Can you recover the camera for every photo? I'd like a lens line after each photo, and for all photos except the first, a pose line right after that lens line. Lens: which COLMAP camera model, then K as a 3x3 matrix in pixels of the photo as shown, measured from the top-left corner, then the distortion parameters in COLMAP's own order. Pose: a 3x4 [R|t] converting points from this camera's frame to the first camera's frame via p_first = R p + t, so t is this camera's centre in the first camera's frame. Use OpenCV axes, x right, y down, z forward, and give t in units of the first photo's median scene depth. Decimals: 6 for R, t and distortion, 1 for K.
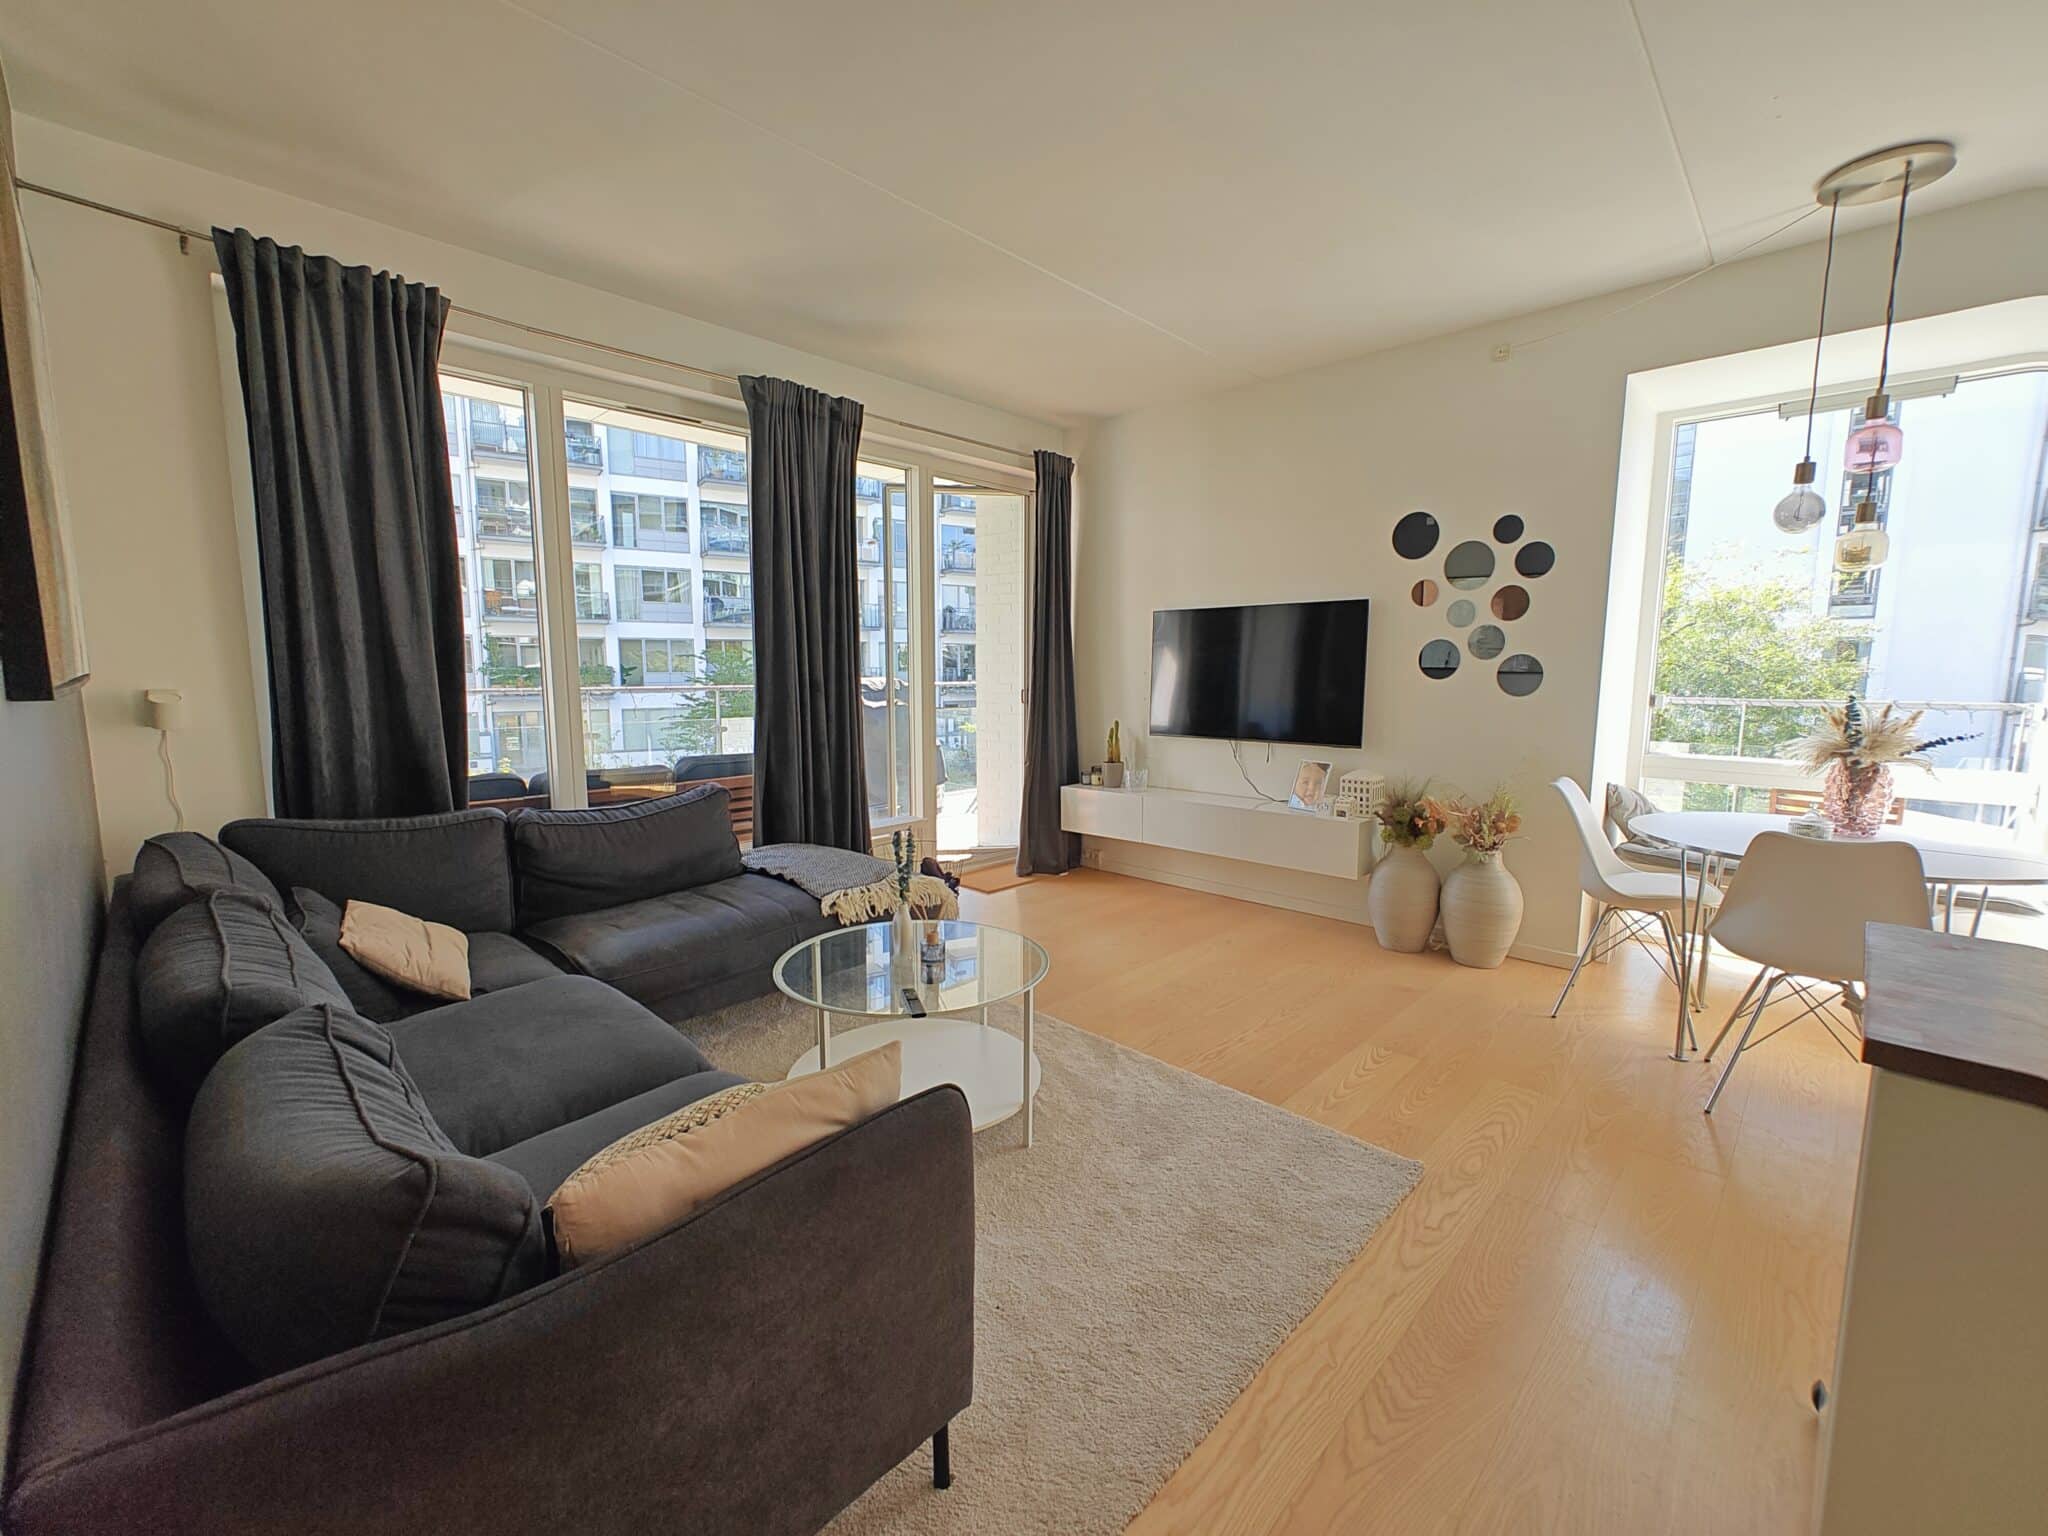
lens RADIAL K [[836.7, 0, 1042.6], [0, 836.7, 766.9], [0, 0, 1]] dist [0.003897, 0.000549]
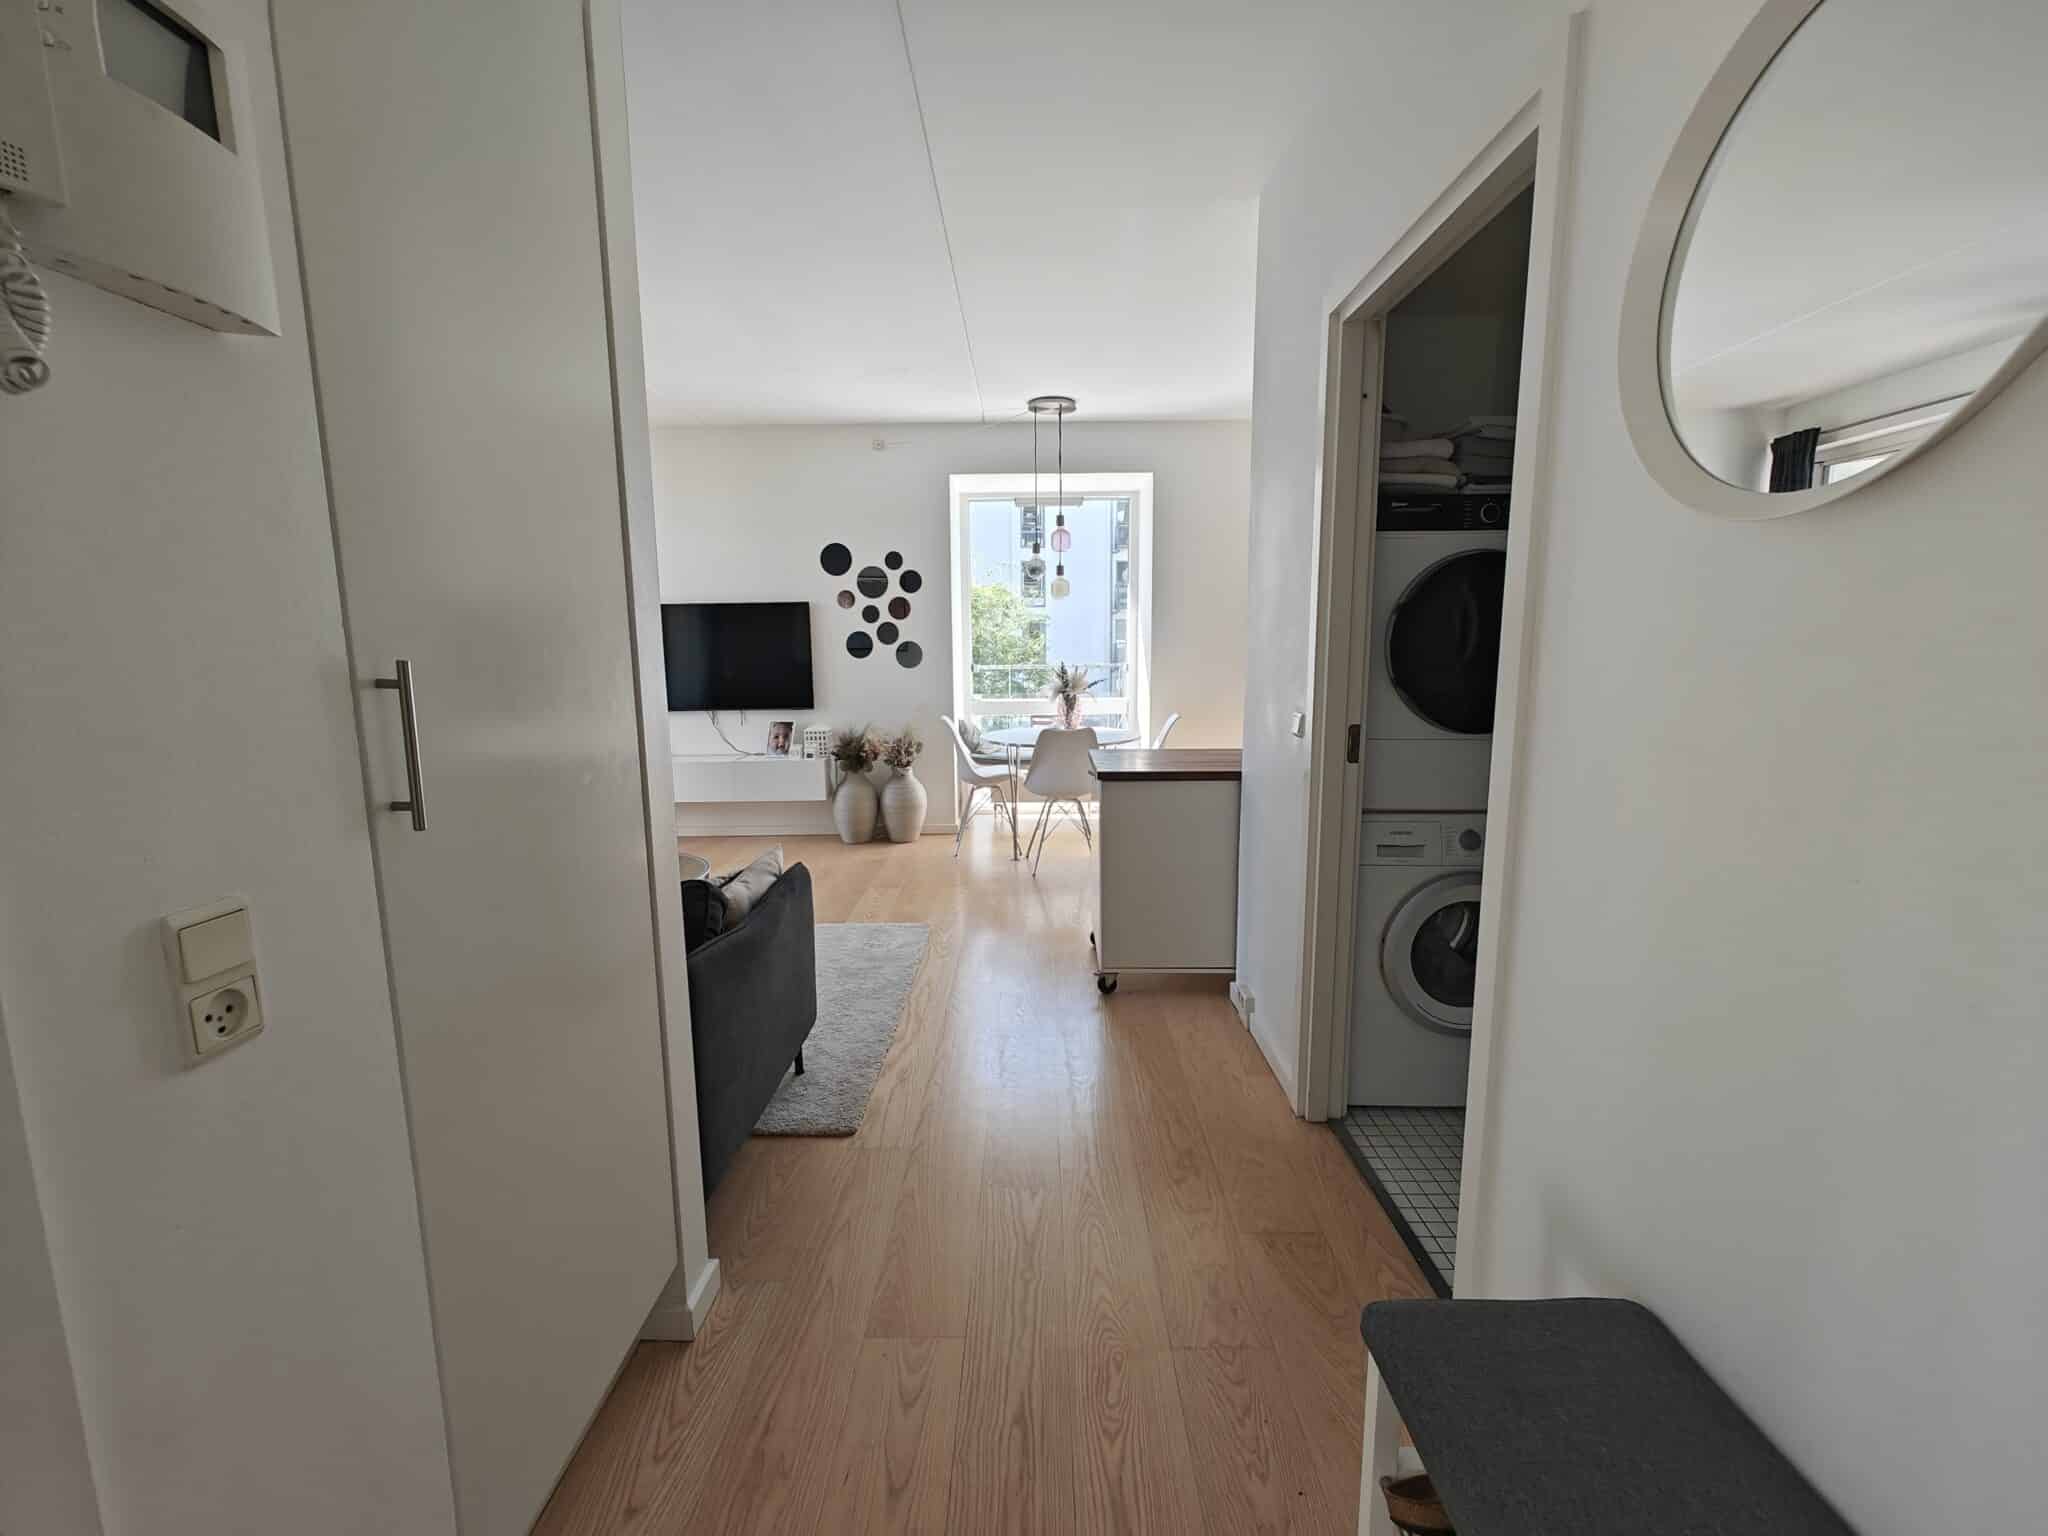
lens RADIAL K [[836.7, 0, 1017.7], [0, 836.7, 766.6], [0, 0, 1]] dist [0.003897, 0.000549]
pose [[0.736791, -0.110896, 0.666964, -0.347121], [0.094004, 0.993678, 0.061372, 0.022151], [-0.669554, 0.017479, 0.742558, -0.294555]]
